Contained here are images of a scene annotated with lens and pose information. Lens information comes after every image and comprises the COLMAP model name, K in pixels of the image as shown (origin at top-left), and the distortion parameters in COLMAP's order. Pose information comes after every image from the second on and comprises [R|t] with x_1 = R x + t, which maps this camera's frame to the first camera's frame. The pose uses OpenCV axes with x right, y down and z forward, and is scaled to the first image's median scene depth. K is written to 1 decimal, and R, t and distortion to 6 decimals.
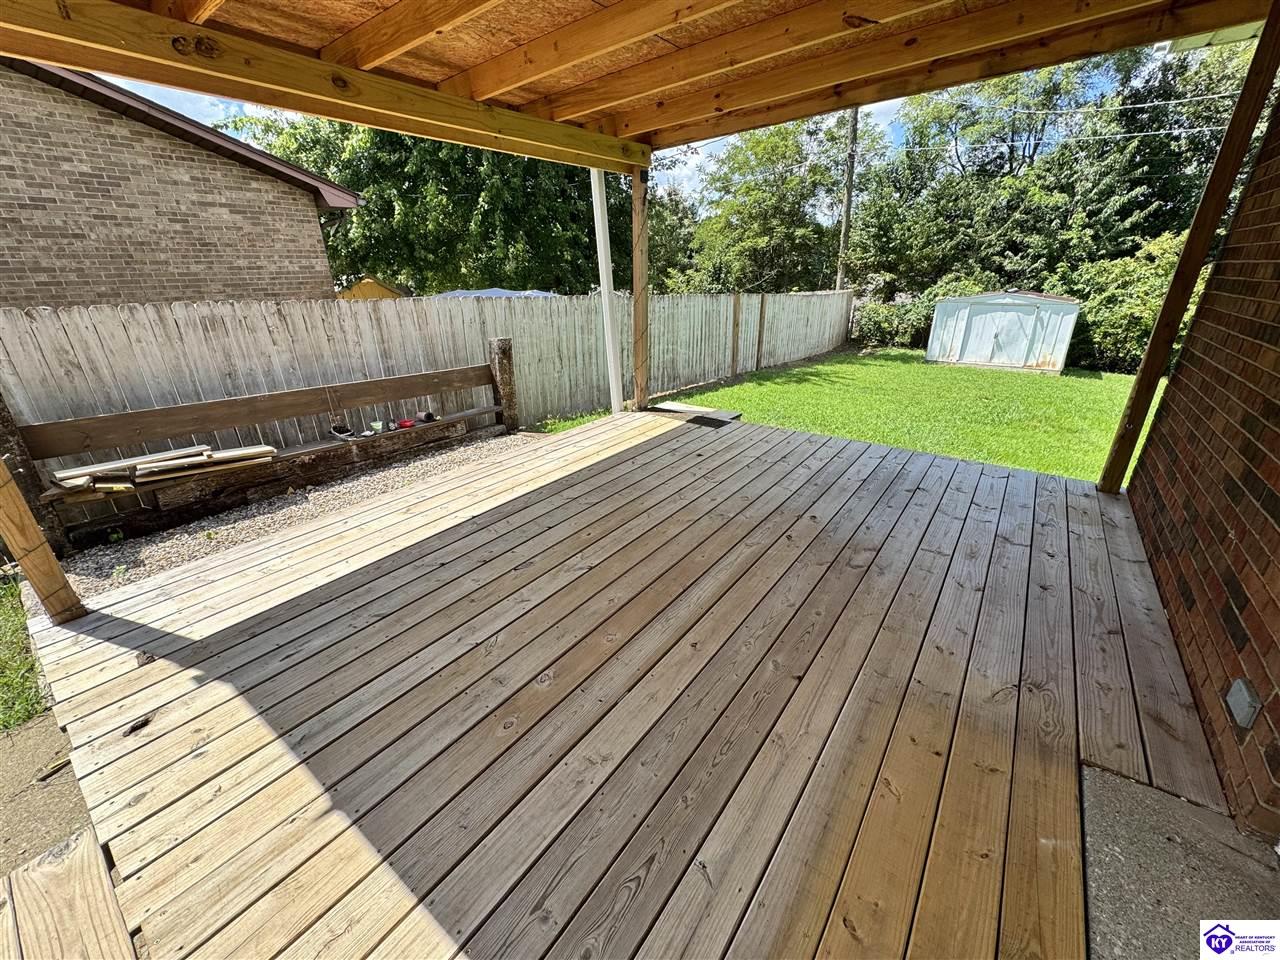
lens RADIAL K [[510.4, 0, 640.4], [0, 510.4, 480.8], [0, 0, 1]] dist [-0.001826, -0.000108]
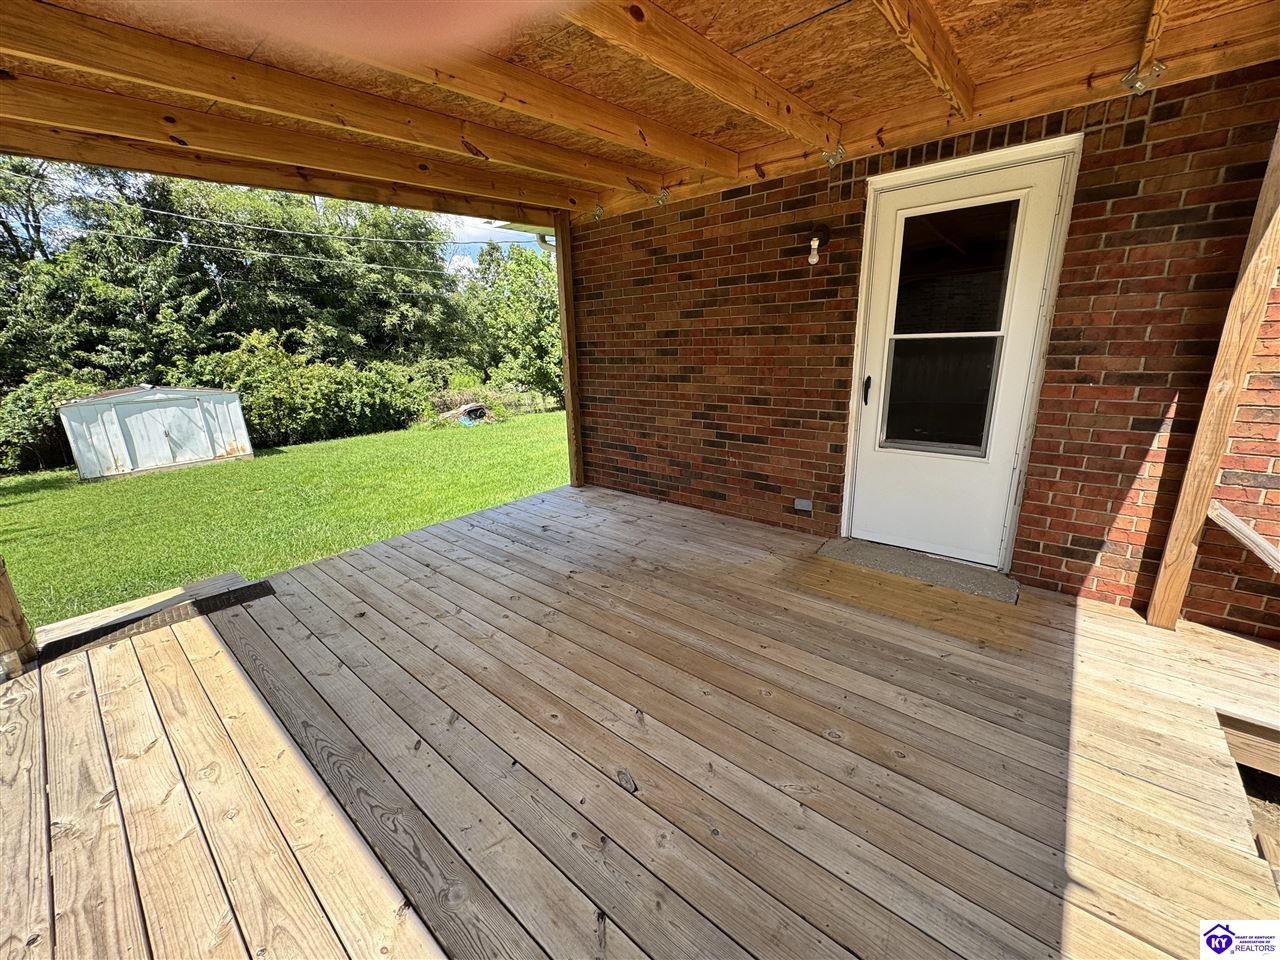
lens RADIAL K [[510.4, 0, 640.4], [0, 510.4, 480.8], [0, 0, 1]] dist [-0.001826, -0.000108]
pose [[0.064034, -0.257210, 0.964232, -0.521052], [0.410687, 0.887396, 0.209440, -0.215369], [-0.909525, 0.382586, 0.162456, 0.483551]]
